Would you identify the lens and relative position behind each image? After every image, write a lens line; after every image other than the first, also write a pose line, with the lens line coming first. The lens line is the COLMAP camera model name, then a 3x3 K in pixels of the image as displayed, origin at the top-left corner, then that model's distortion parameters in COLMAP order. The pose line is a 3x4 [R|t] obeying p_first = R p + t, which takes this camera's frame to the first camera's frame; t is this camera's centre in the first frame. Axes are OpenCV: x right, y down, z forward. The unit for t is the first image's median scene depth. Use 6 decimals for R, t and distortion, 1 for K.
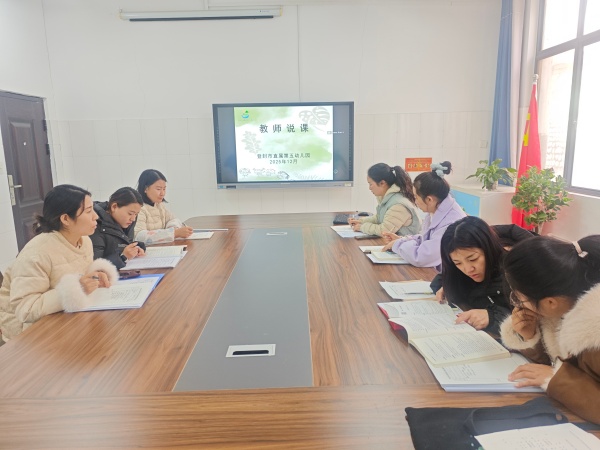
lens RADIAL K [[417.1, 0, 299.3], [0, 417.1, 220.3], [0, 0, 1]] dist [0.001466, -0.001138]
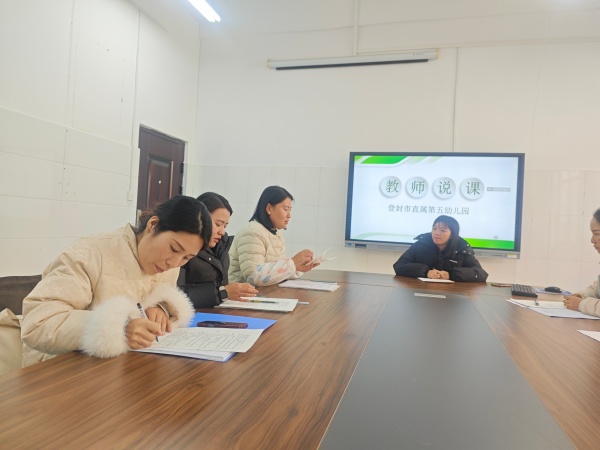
lens RADIAL K [[417.1, 0, 299.3], [0, 417.1, 220.3], [0, 0, 1]] dist [0.001466, -0.001138]
pose [[0.955503, 0.073455, -0.285689, -0.044976], [-0.128133, 0.975711, -0.177678, 0.038320], [0.265698, 0.206378, 0.941707, 0.158390]]
